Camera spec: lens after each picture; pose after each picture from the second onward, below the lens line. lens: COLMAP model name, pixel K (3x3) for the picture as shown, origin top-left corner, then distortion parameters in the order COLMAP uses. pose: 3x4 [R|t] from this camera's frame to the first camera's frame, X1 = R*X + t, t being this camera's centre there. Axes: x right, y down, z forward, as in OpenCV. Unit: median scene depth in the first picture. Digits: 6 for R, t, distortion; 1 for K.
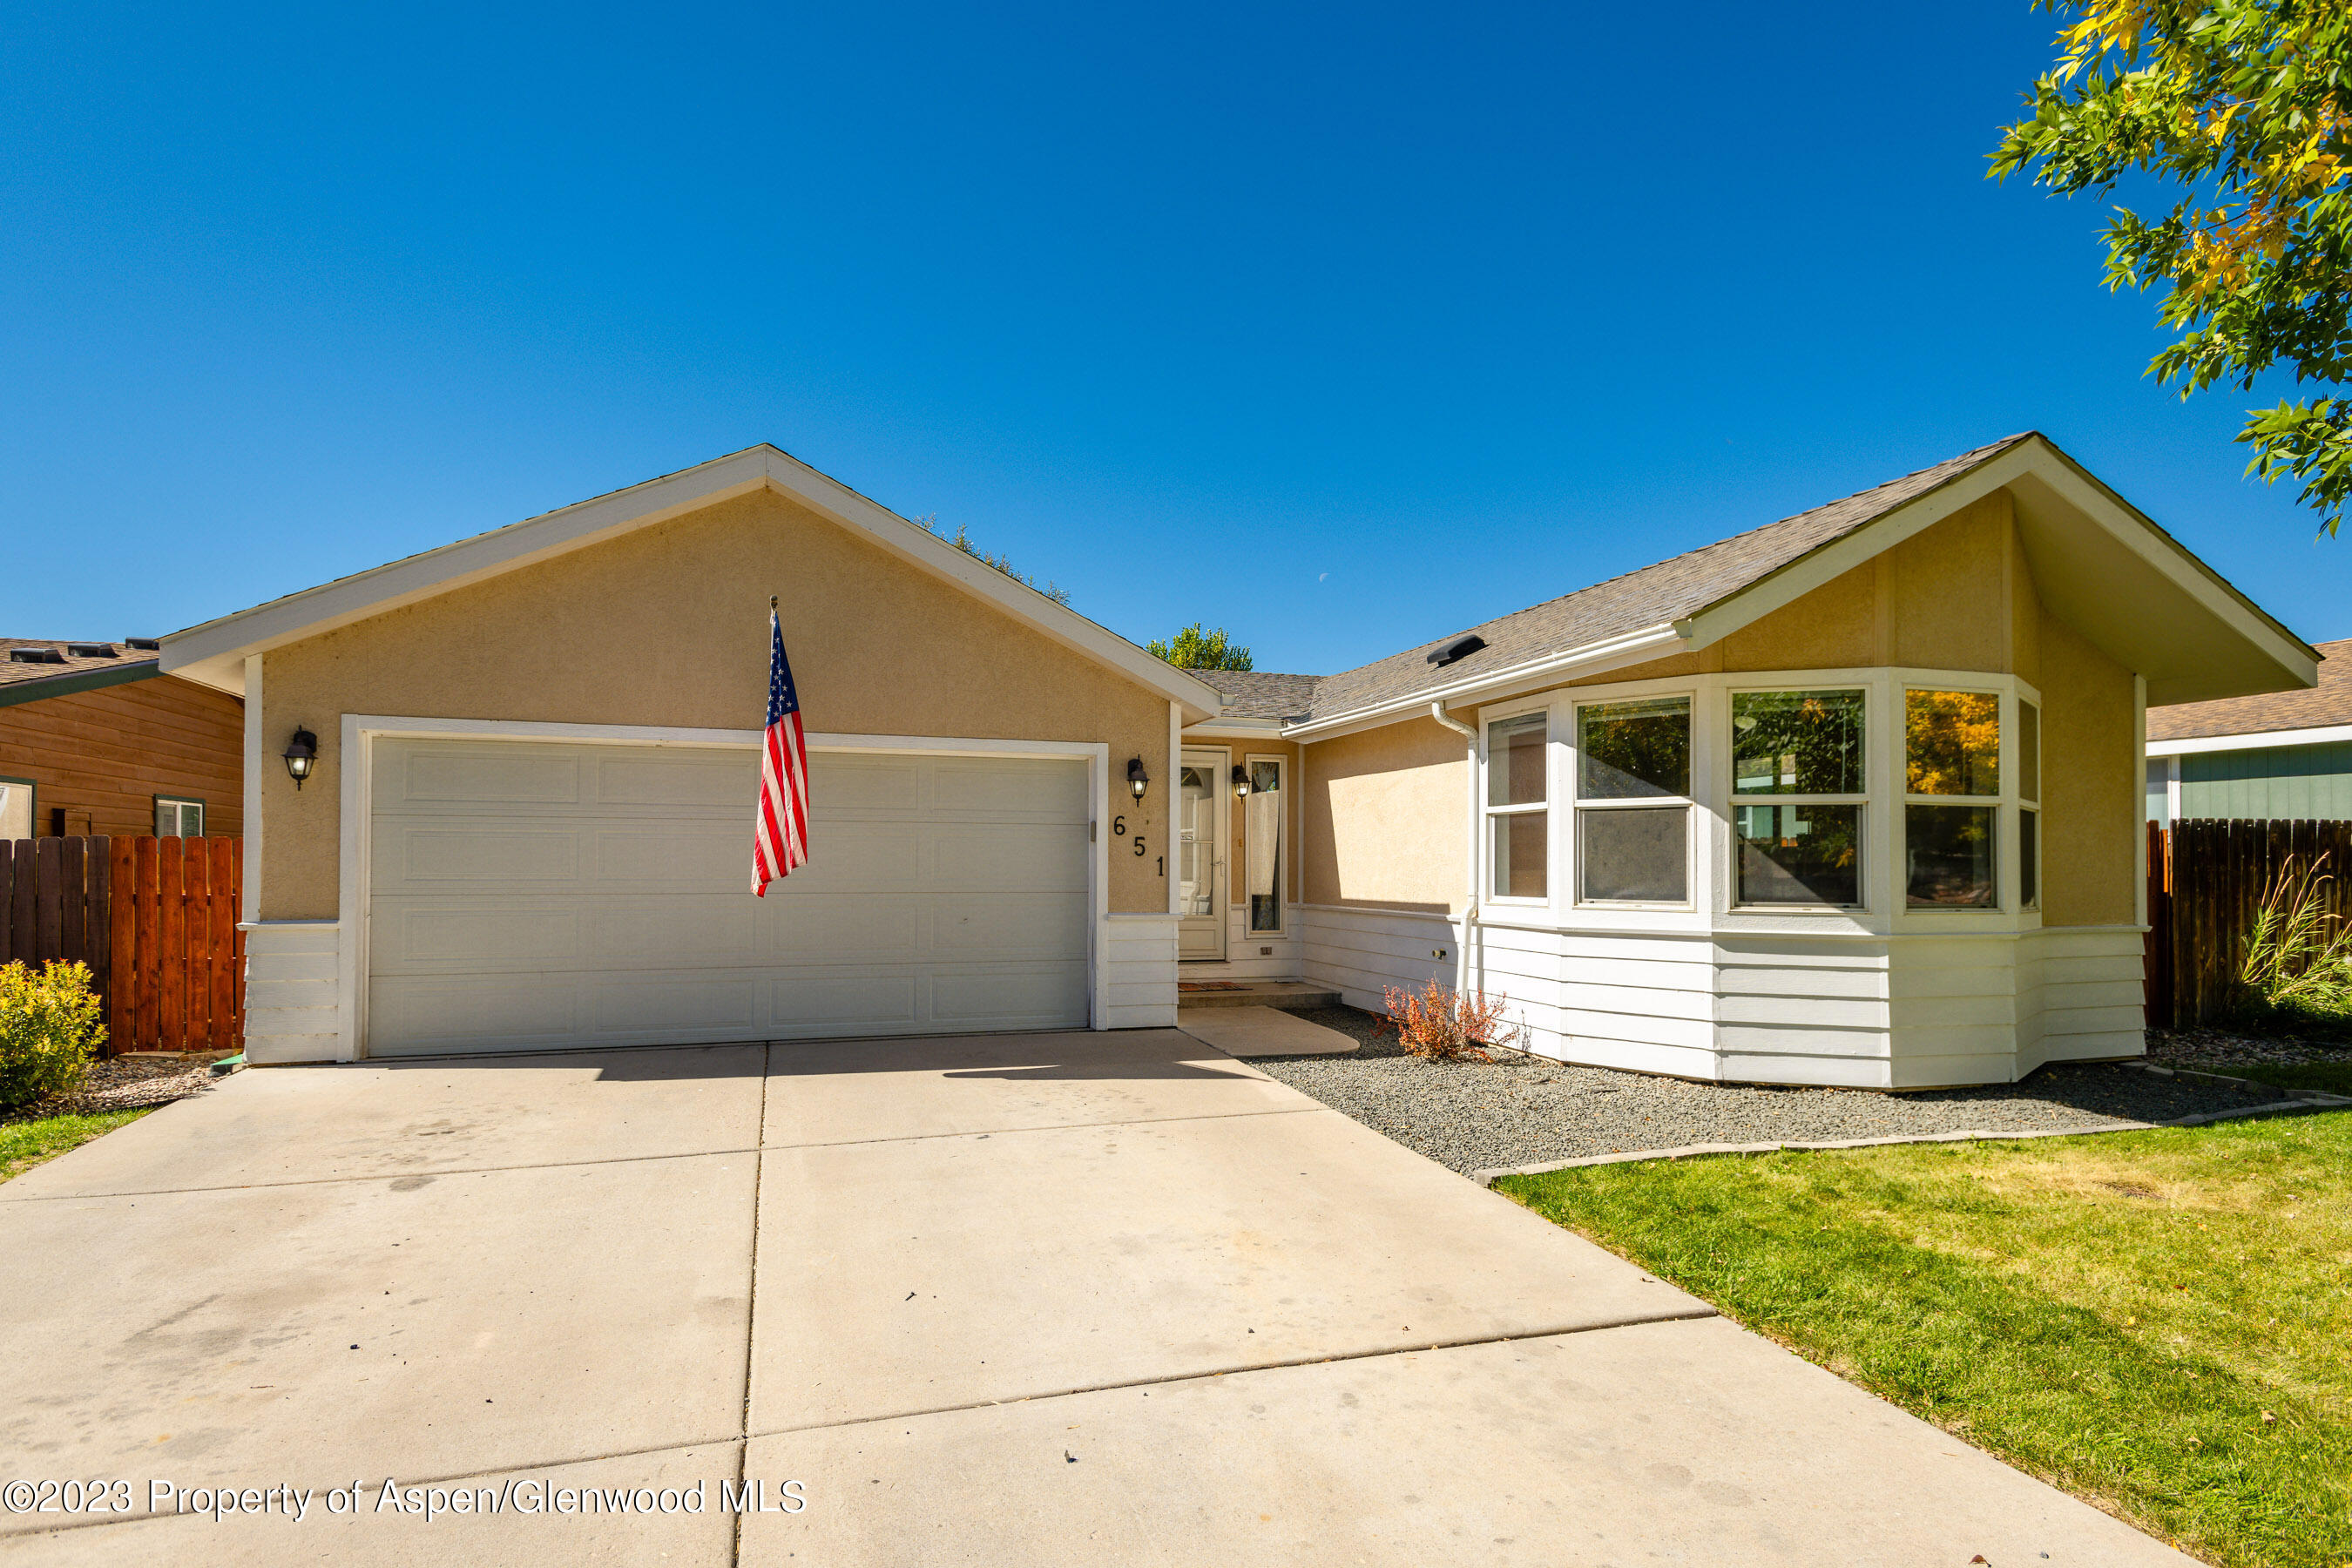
lens RADIAL K [[1114.8, 0, 1167.5], [0, 1114.8, 839.3], [0, 0, 1]] dist [0.022628, -0.000116]
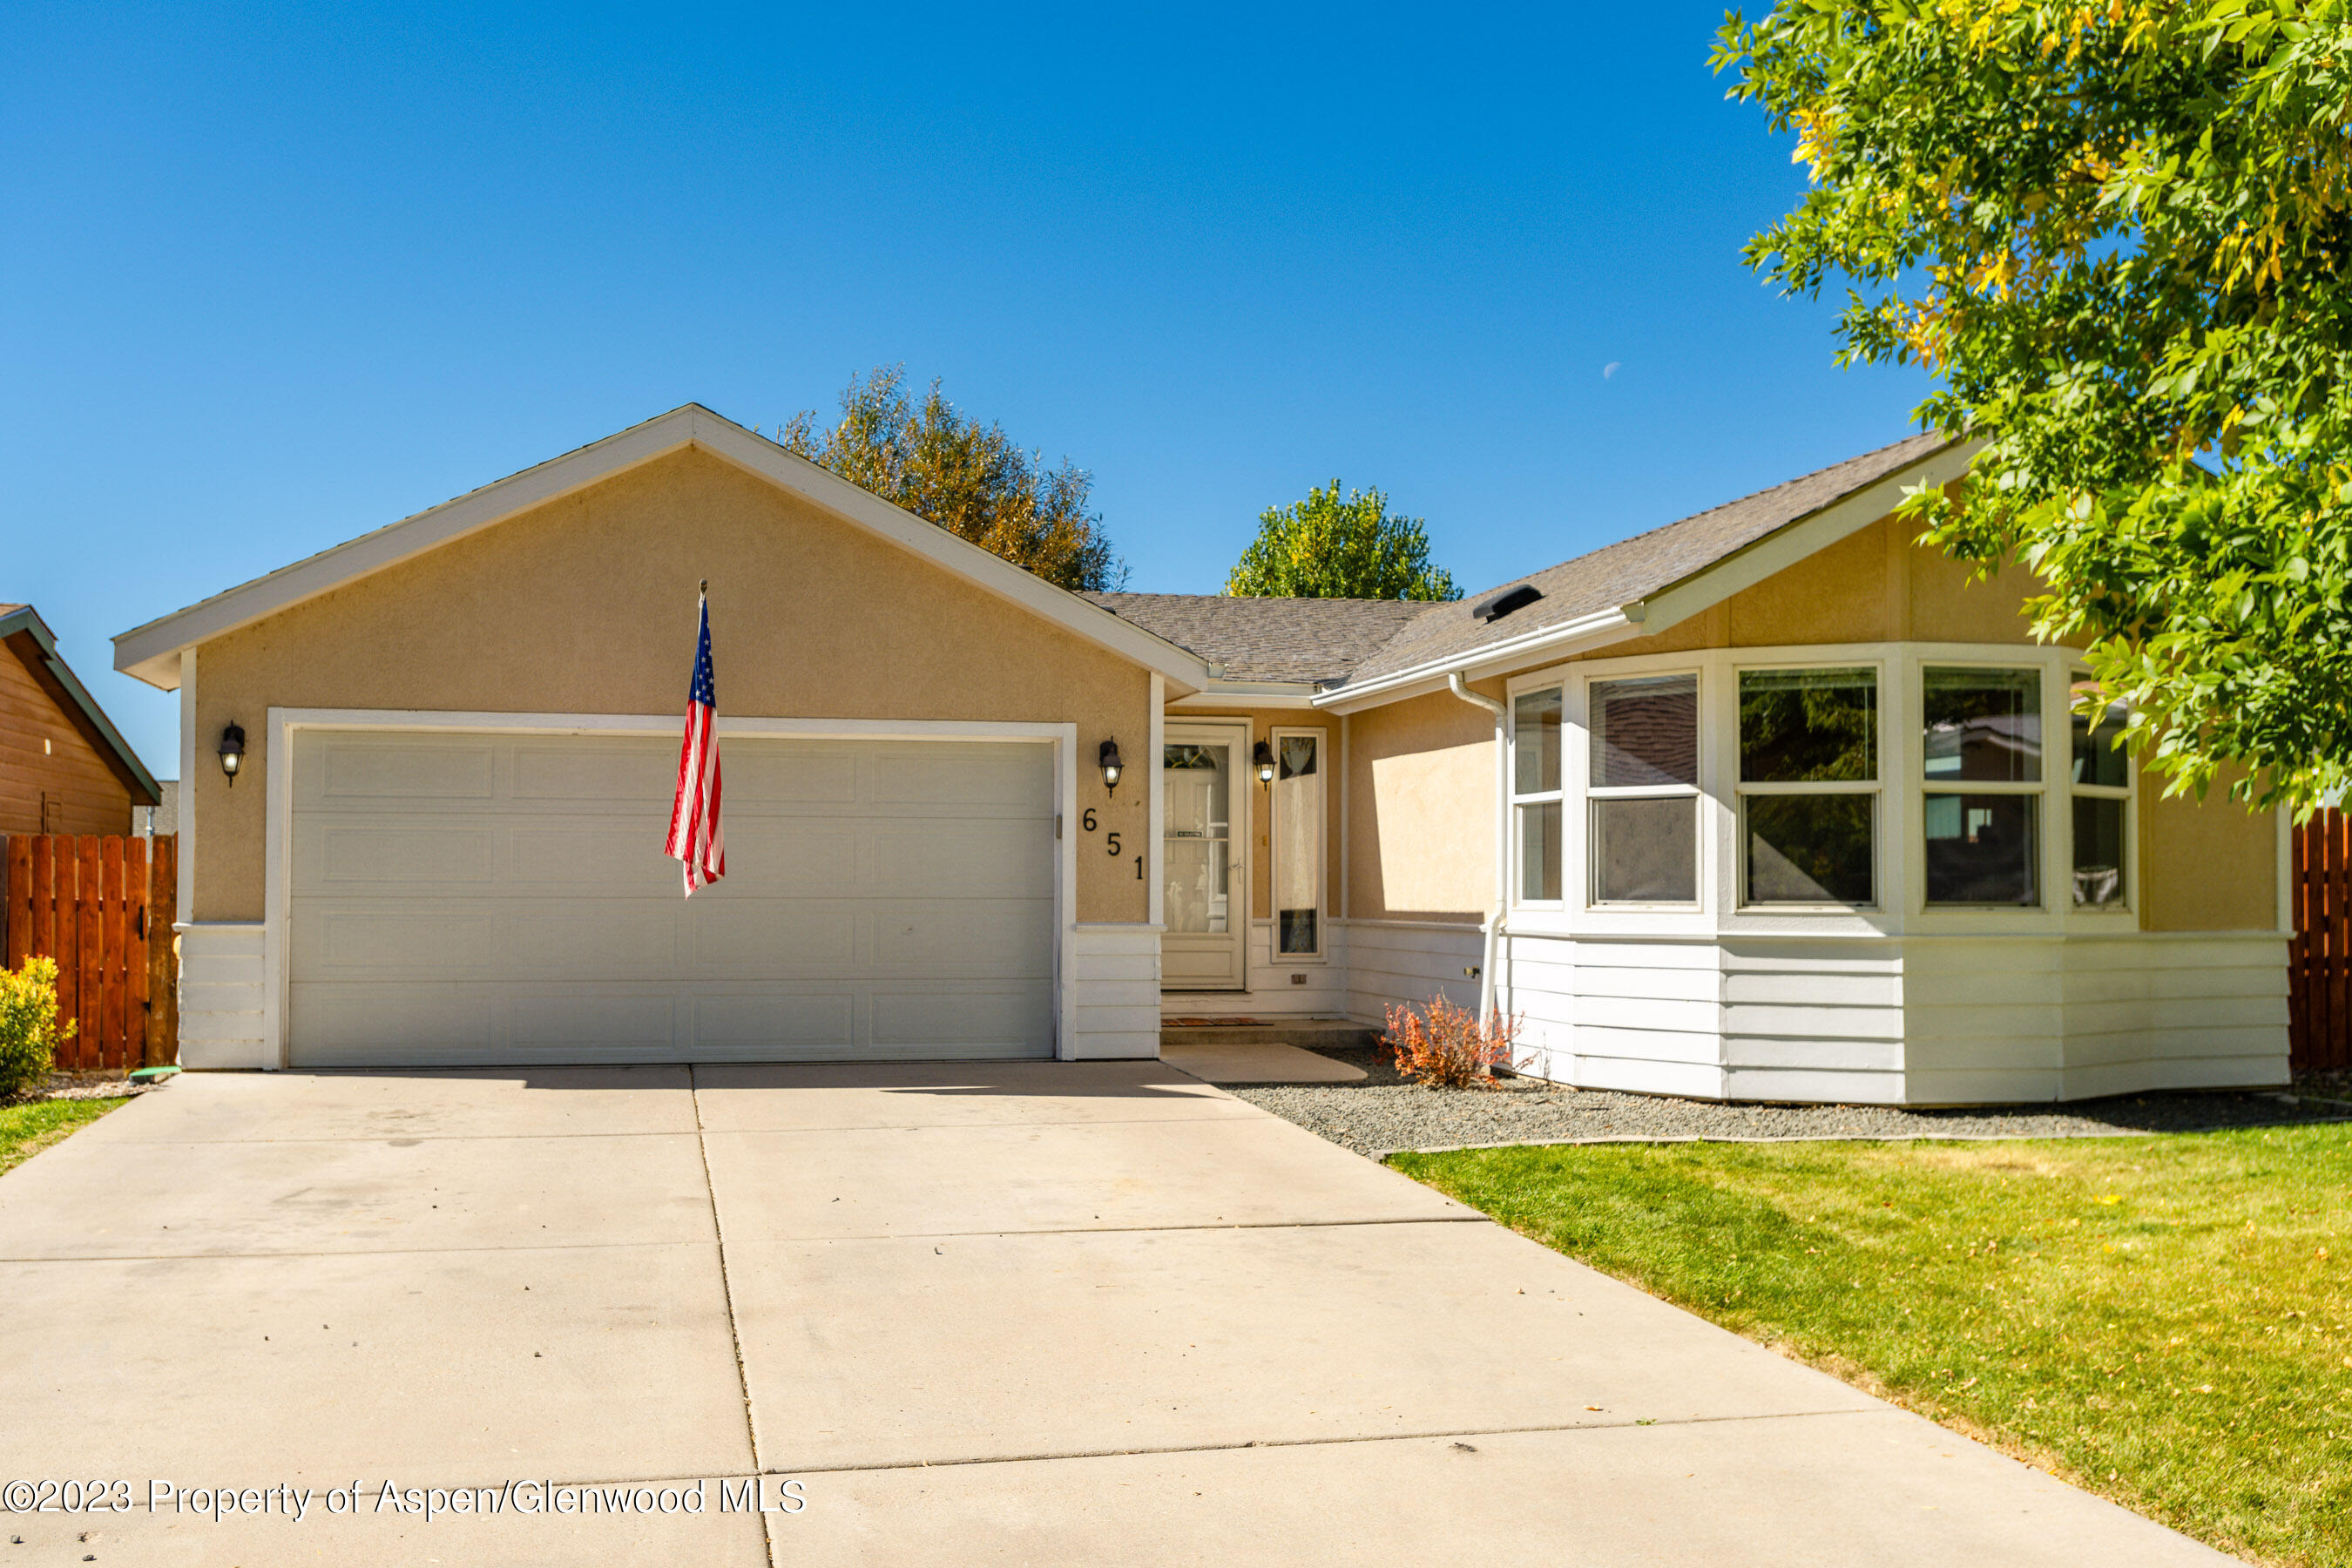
lens RADIAL K [[1980.8, 0, 1143.1], [0, 1980.8, 780.4], [0, 0, 1]] dist [-0.000838, -0.081065]
pose [[0.996195, -0.006256, -0.086928, 0.146448], [0.003510, 0.999491, -0.031707, 0.006568], [0.087082, 0.031281, 0.995710, -0.568396]]
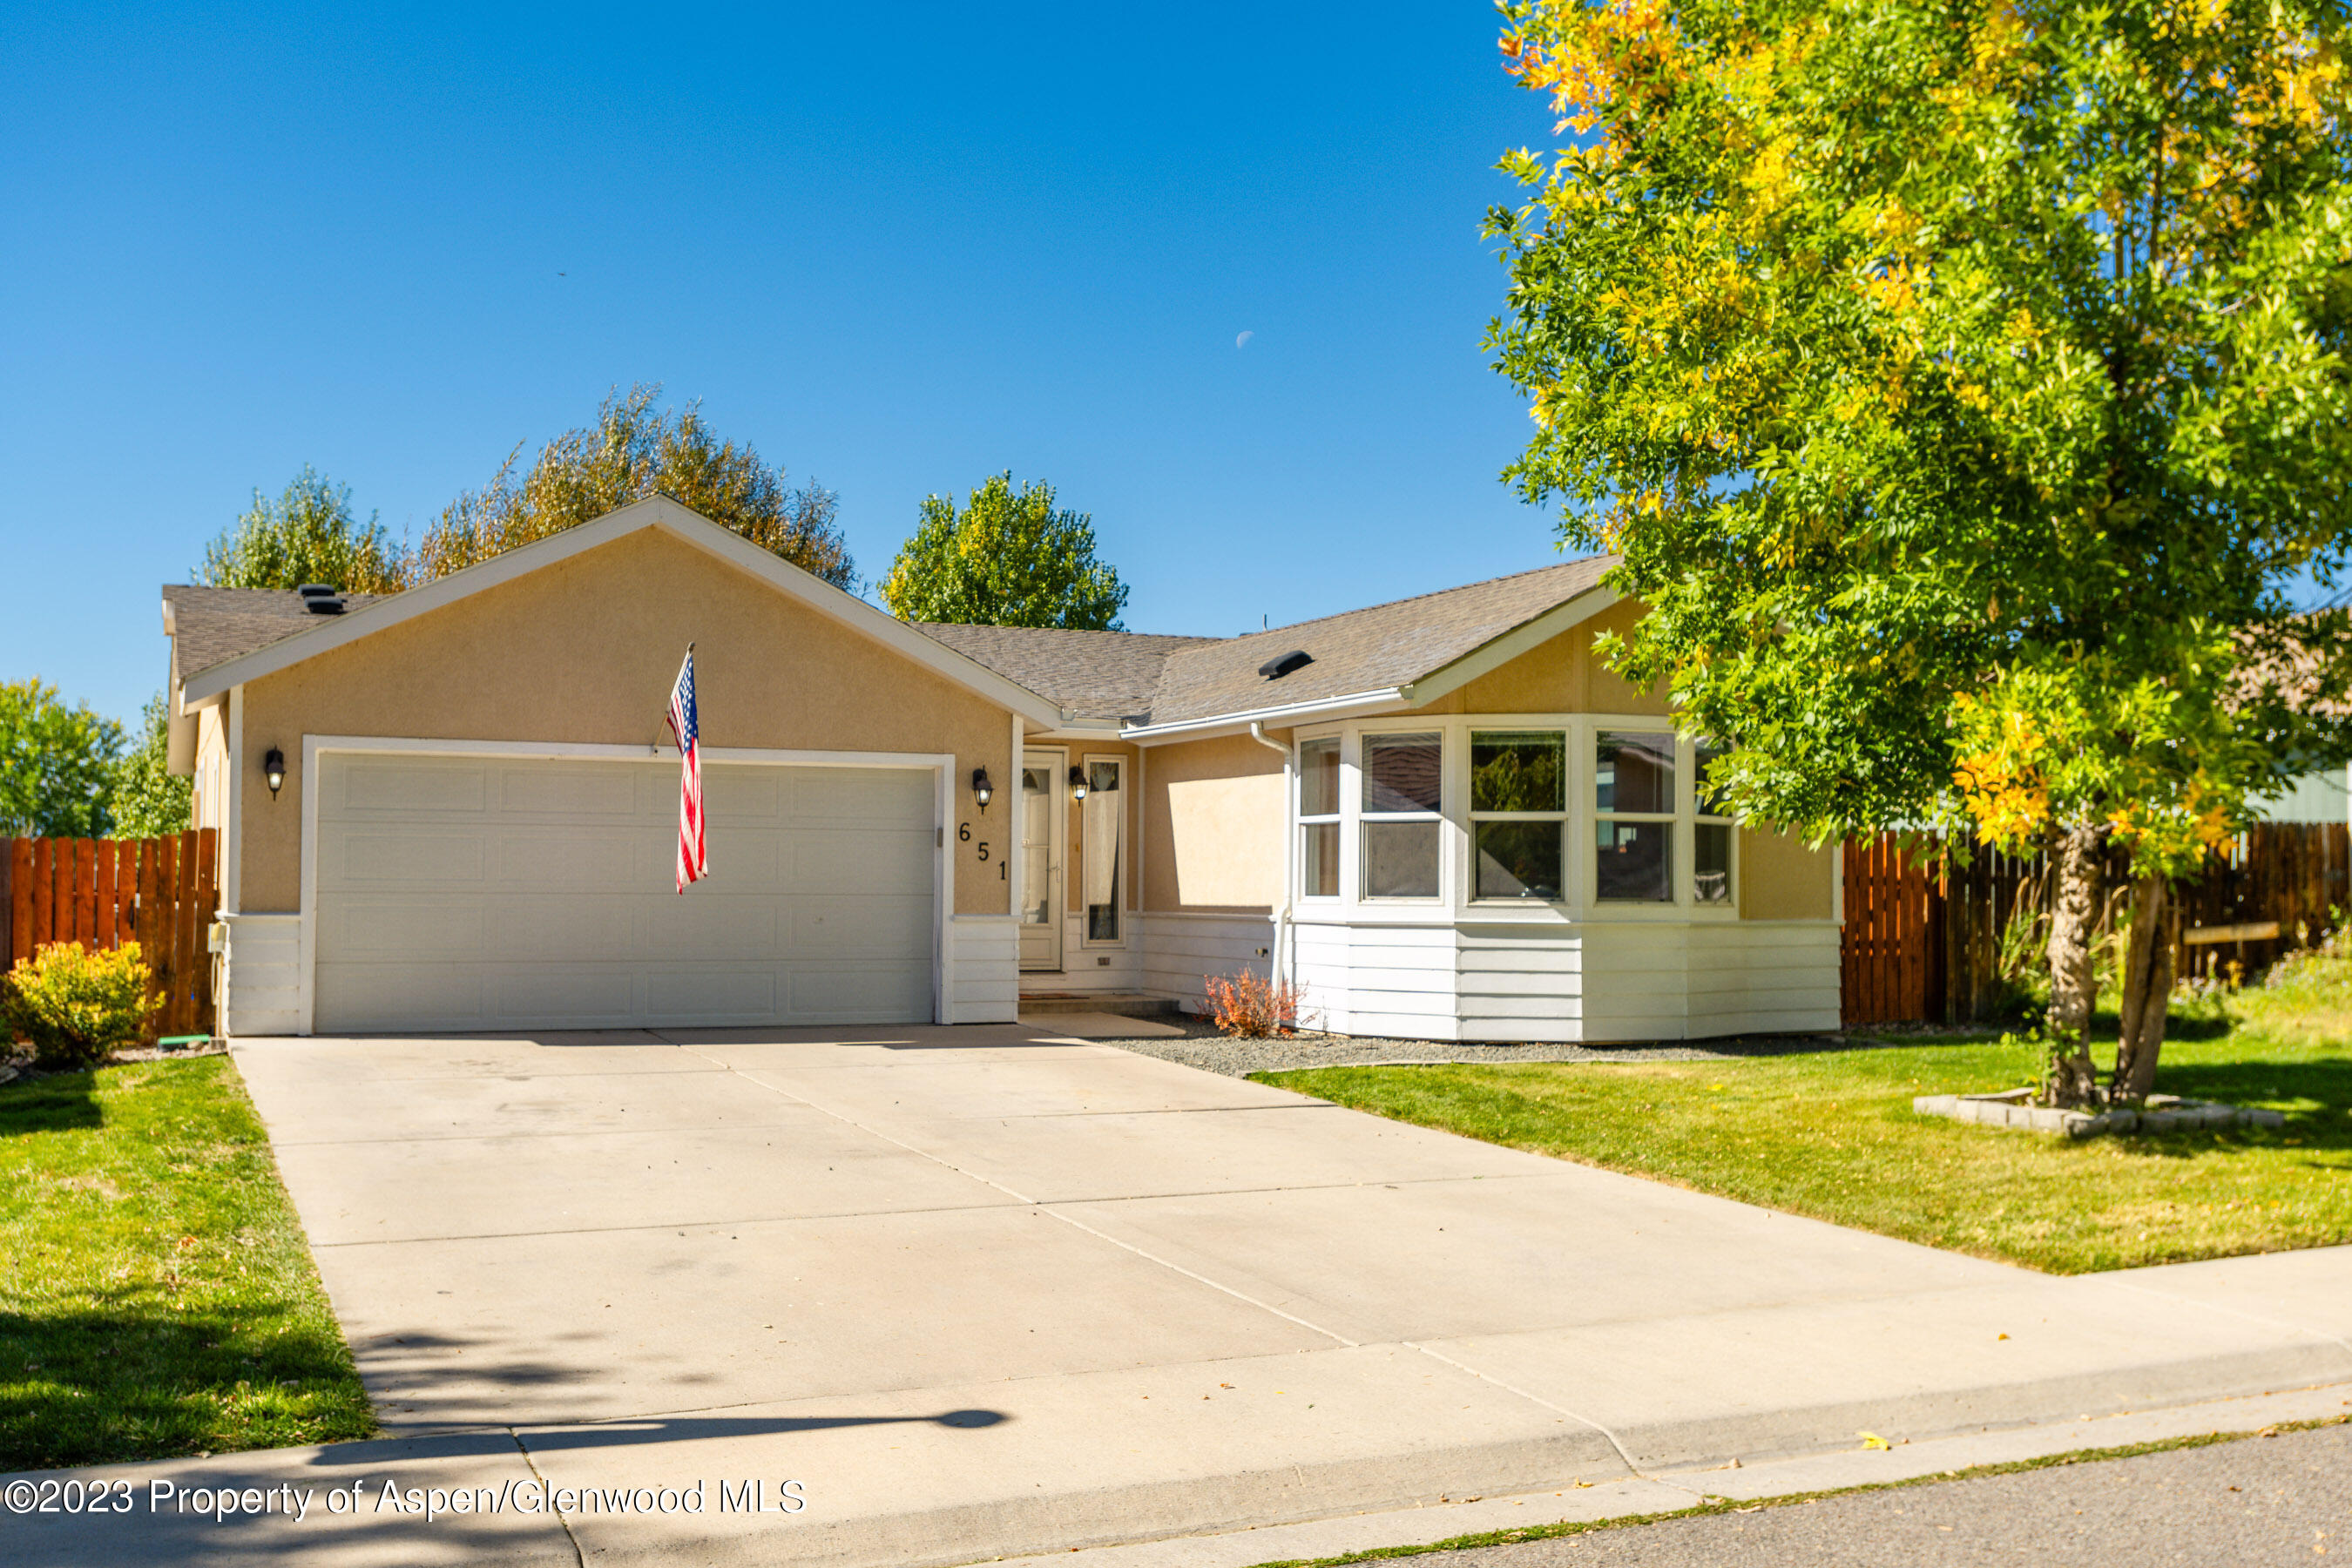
lens RADIAL K [[2137.7, 0, 1223.4], [0, 2137.7, 721.4], [0, 0, 1]] dist [-0.002718, -0.166905]
pose [[0.990710, 0.010746, 0.135567, -0.086700], [-0.003526, 0.998568, -0.053388, -0.010827], [-0.135947, 0.052414, 0.989329, -1.200636]]
